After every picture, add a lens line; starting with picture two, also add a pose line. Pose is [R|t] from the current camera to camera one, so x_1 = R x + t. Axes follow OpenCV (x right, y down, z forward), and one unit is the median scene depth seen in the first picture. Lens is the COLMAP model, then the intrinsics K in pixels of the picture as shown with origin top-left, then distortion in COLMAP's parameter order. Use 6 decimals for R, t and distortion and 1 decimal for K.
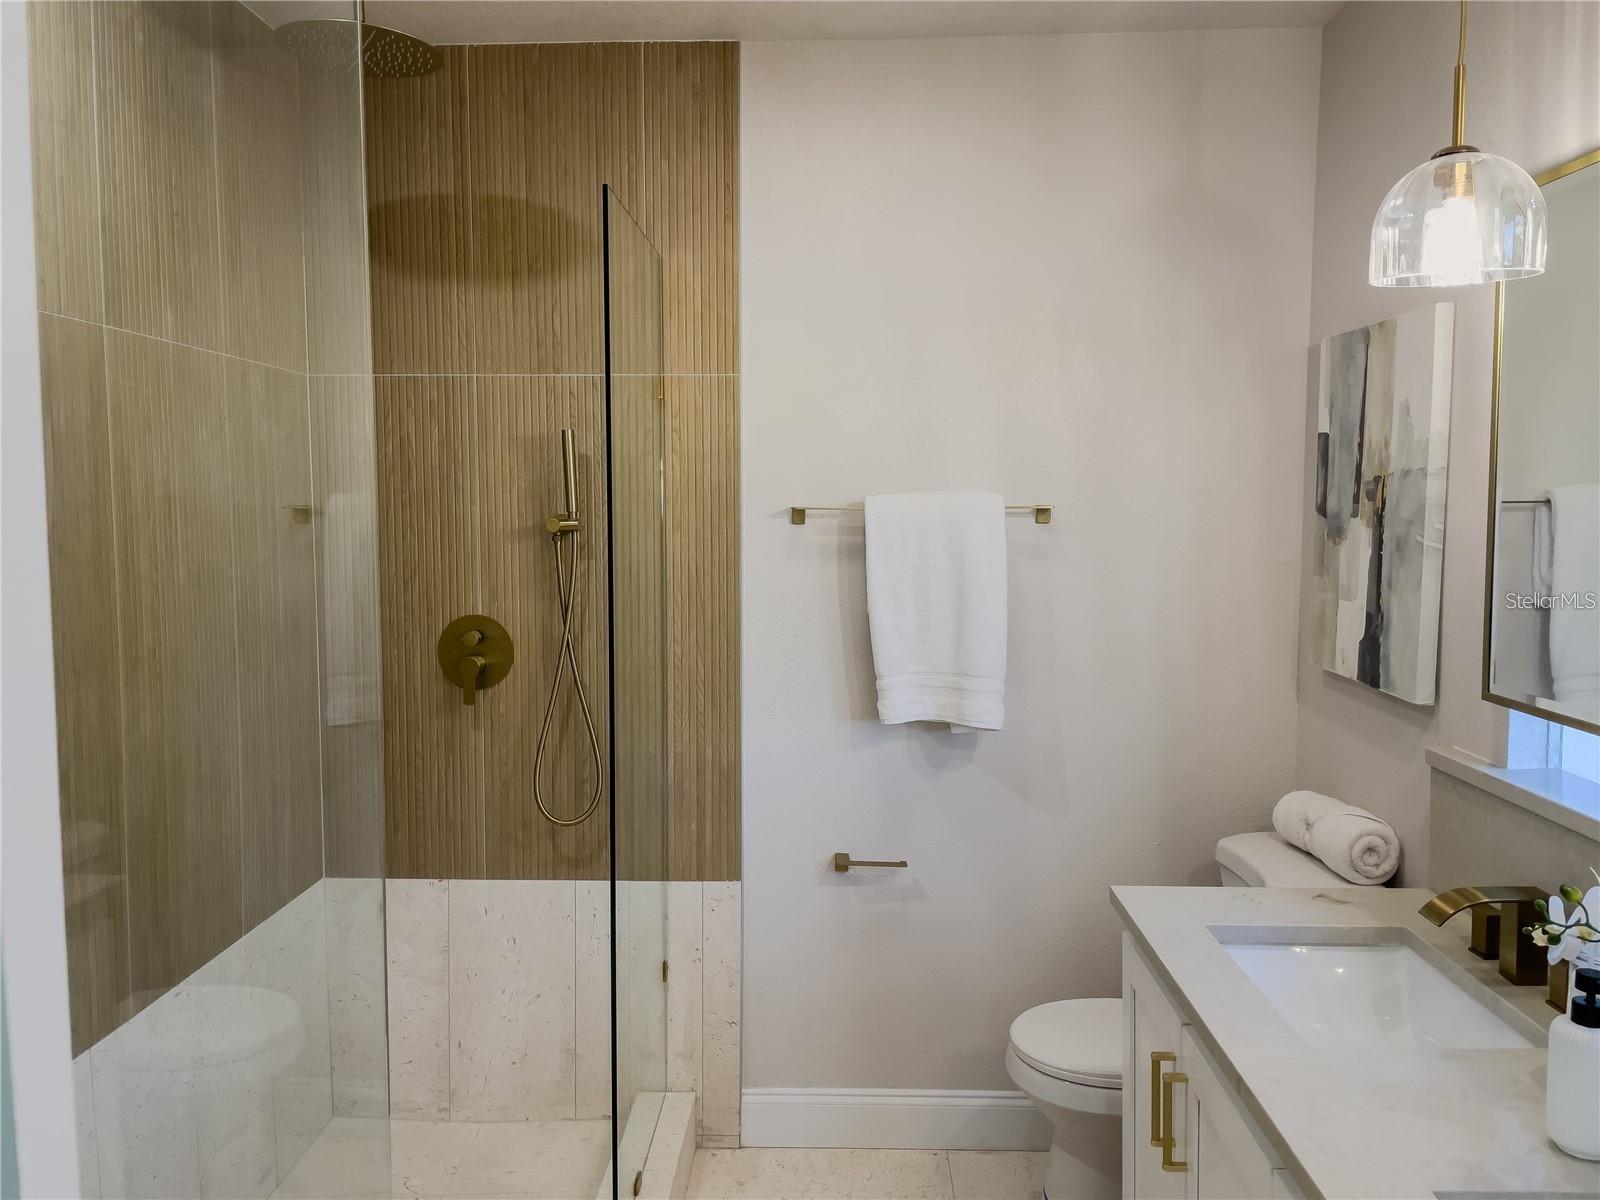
lens RADIAL K [[1196.1, 0, 784.3], [0, 1196.1, 588.4], [0, 0, 1]] dist [0.084495, -0.093873]
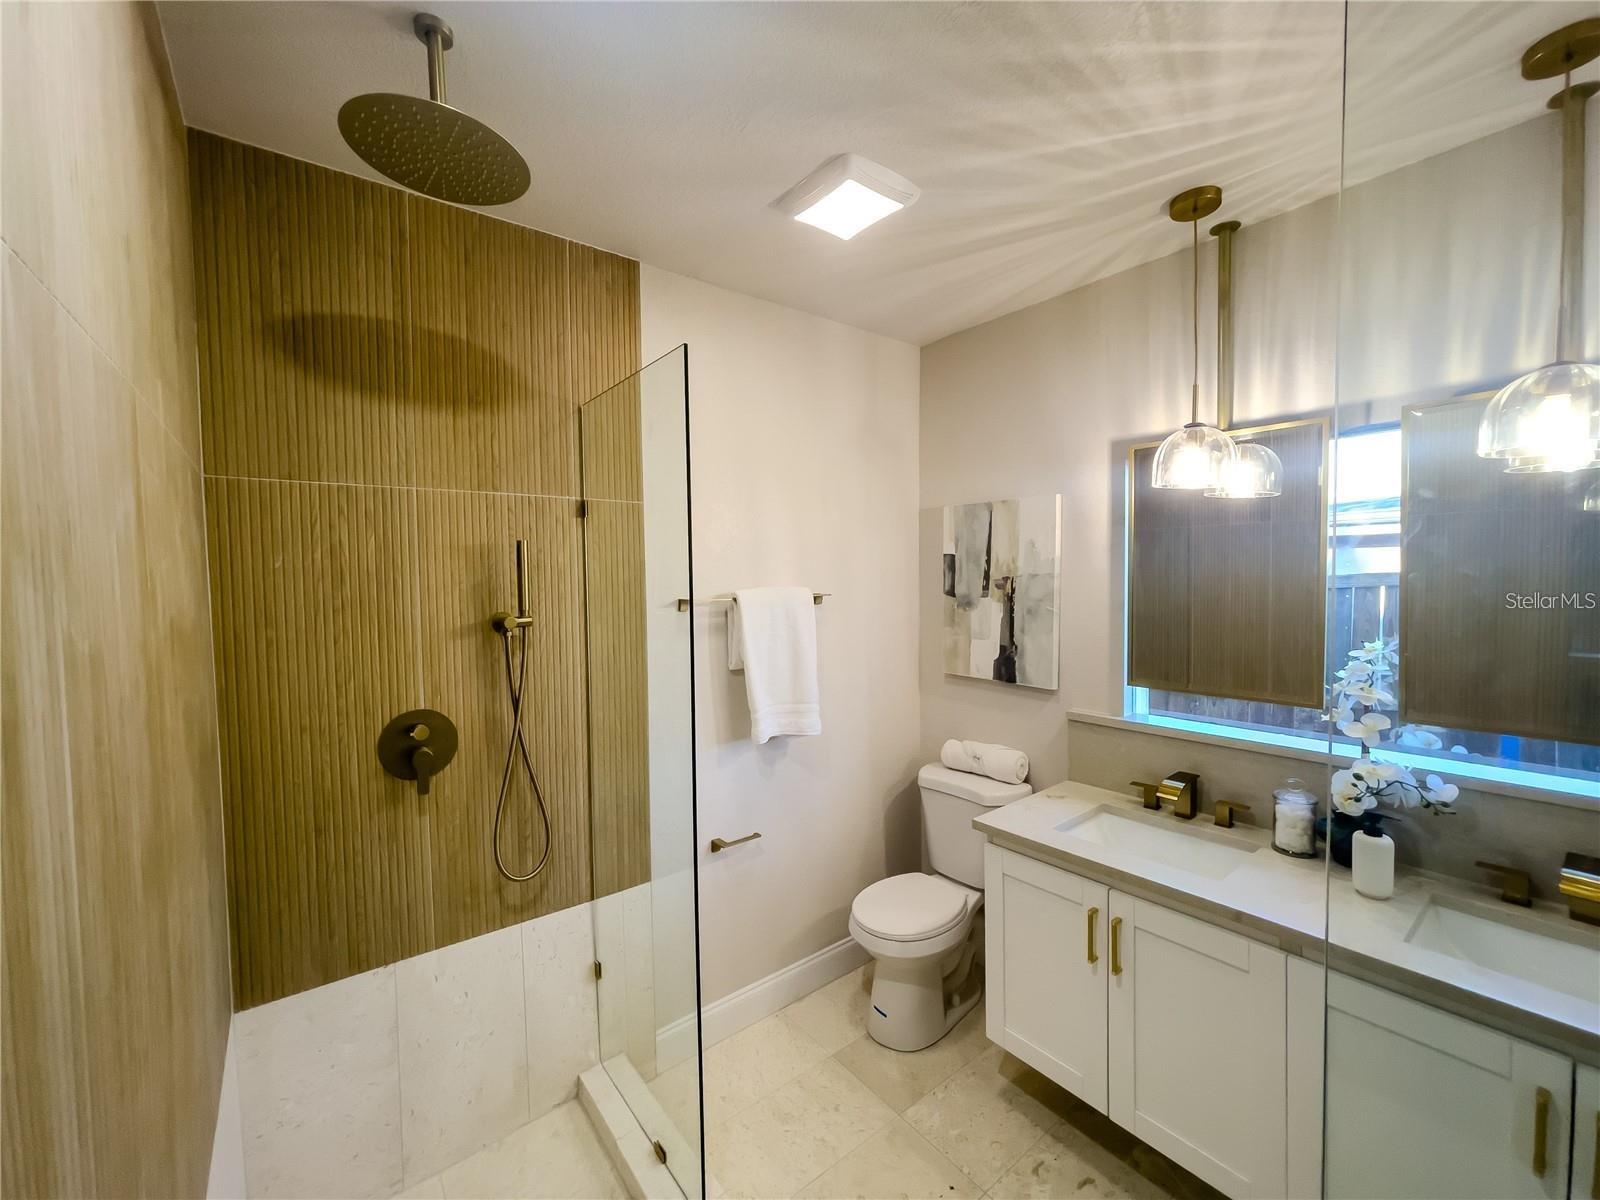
lens RADIAL K [[642.1, 0, 787.6], [0, 642.1, 604.6], [0, 0, 1]] dist [-0.015998, 0.002605]
pose [[0.762616, -0.038403, 0.645711, -0.375759], [0.061073, 0.998052, -0.012773, -0.045027], [-0.643962, 0.049176, 0.763475, 0.351697]]
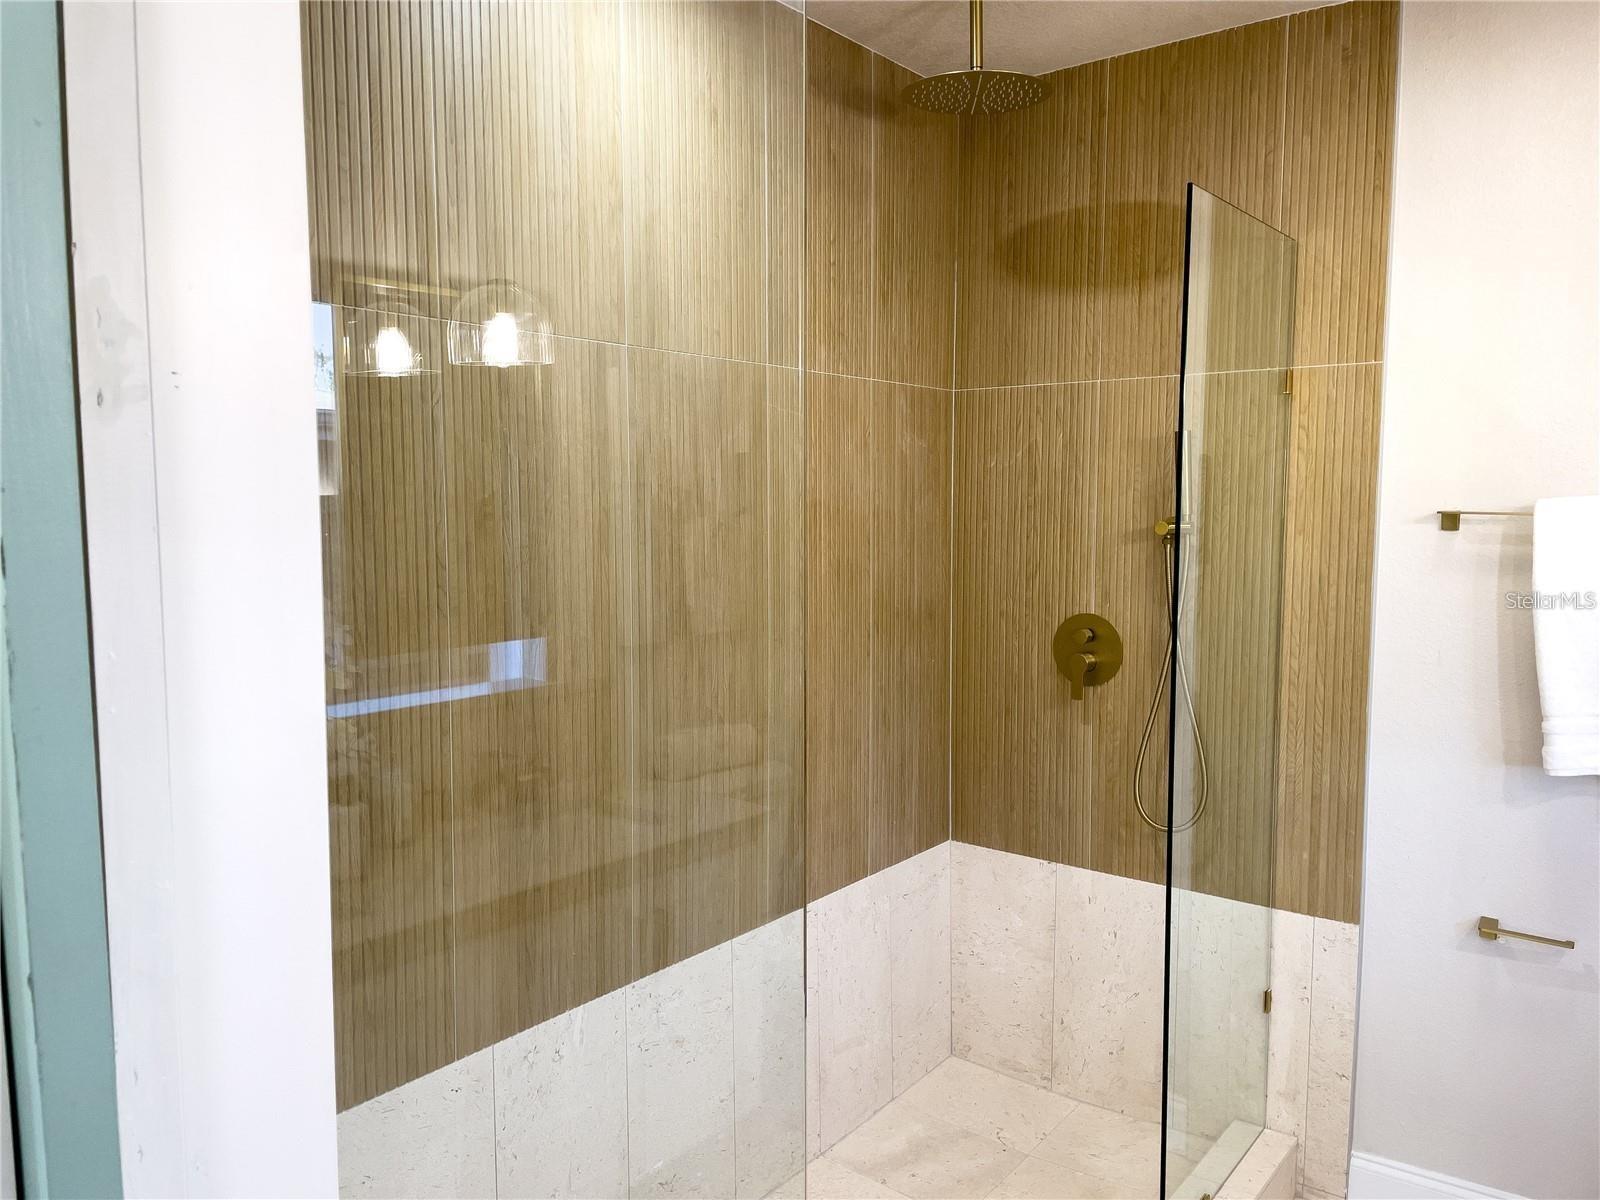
lens RADIAL K [[1196.1, 0, 804.6], [0, 1196.1, 599.7], [0, 0, 1]] dist [0.084495, -0.093873]
pose [[0.823787, 0.051369, -0.564567, 0.126414], [-0.042623, 0.998680, 0.028674, -0.009267], [0.565295, 0.000442, 0.824889, 0.010317]]
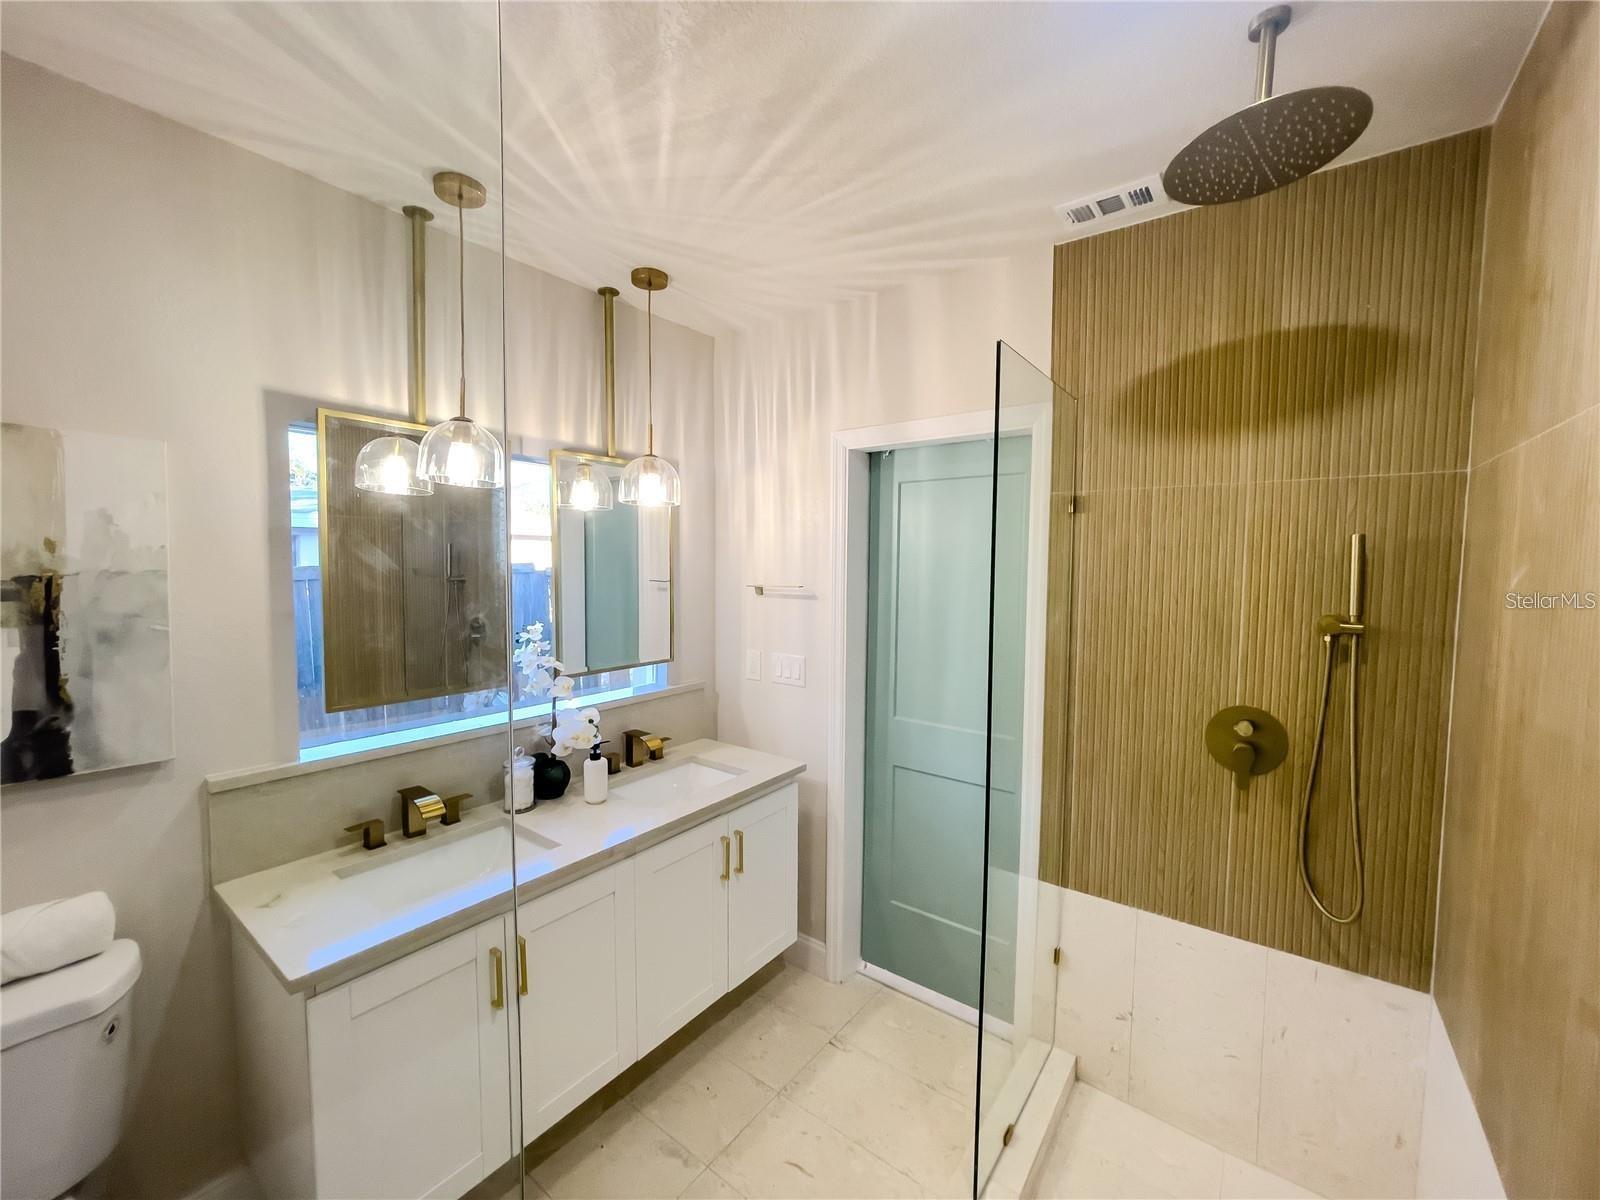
lens RADIAL K [[642.1, 0, 803.0], [0, 642.1, 599.5], [0, 0, 1]] dist [-0.015998, 0.002605]
pose [[-0.833498, -0.035062, 0.551408, -0.281738], [0.035223, 0.992583, 0.116357, -0.090757], [-0.551398, 0.116406, -0.826081, 0.878578]]
